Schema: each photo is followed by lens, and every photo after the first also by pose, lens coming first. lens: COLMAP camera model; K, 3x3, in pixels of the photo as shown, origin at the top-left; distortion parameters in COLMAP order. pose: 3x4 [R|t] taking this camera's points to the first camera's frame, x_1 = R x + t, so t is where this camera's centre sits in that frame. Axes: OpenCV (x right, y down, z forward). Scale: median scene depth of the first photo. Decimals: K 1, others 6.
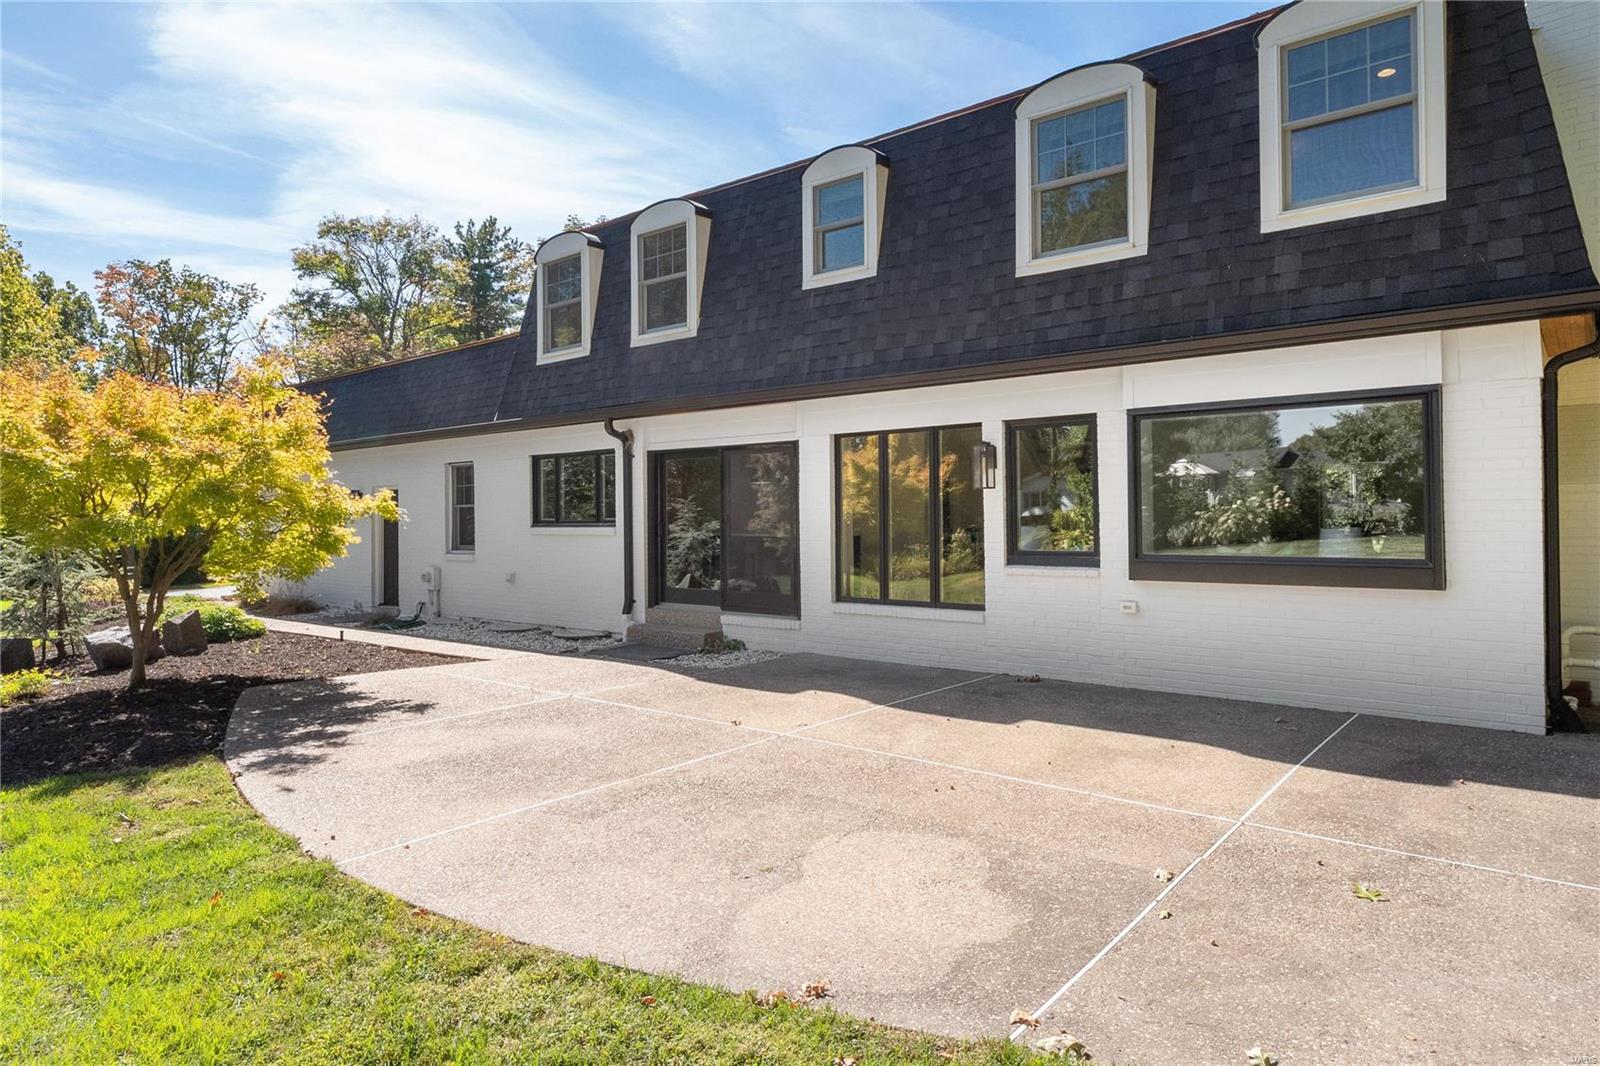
lens RADIAL K [[913.8, 0, 797.7], [0, 913.8, 526.9], [0, 0, 1]] dist [-0.018970, -0.000215]
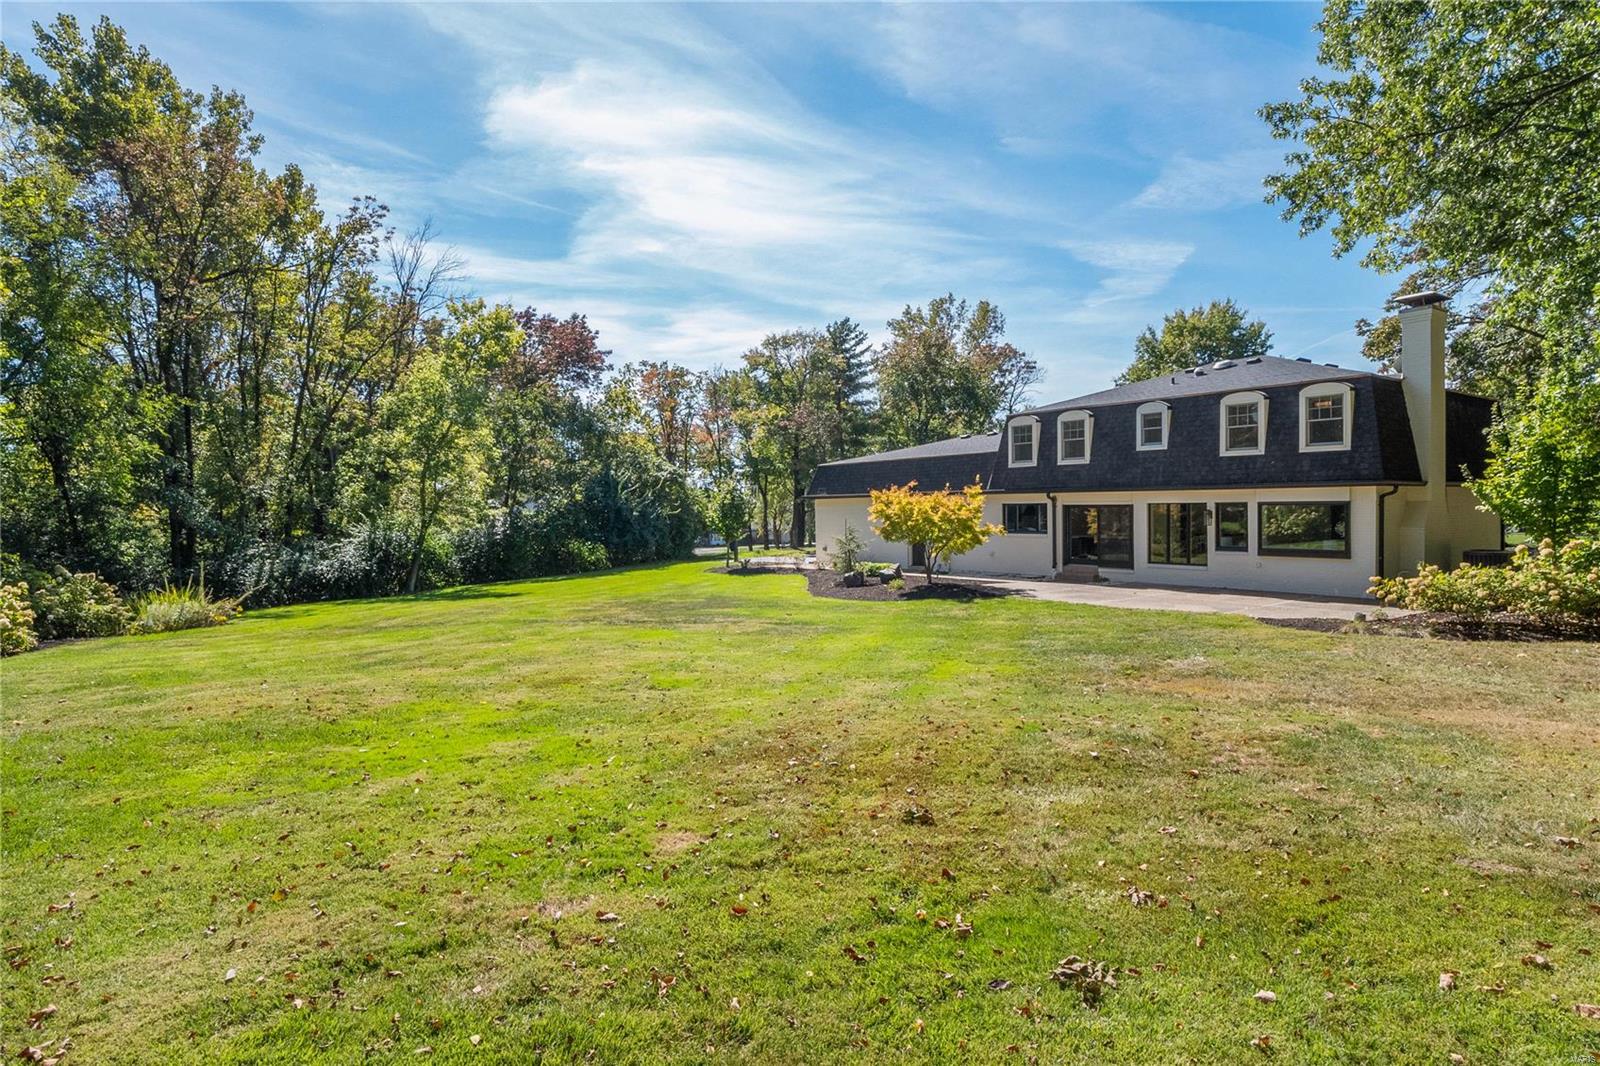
lens RADIAL K [[821.1, 0, 833.6], [0, 821.1, 540.2], [0, 0, 1]] dist [0.037800, -0.001168]
pose [[0.977252, 0.005955, -0.212000, -0.301389], [0.000371, 0.999556, 0.029785, -0.053090], [0.212083, -0.029186, 0.976816, -1.379058]]
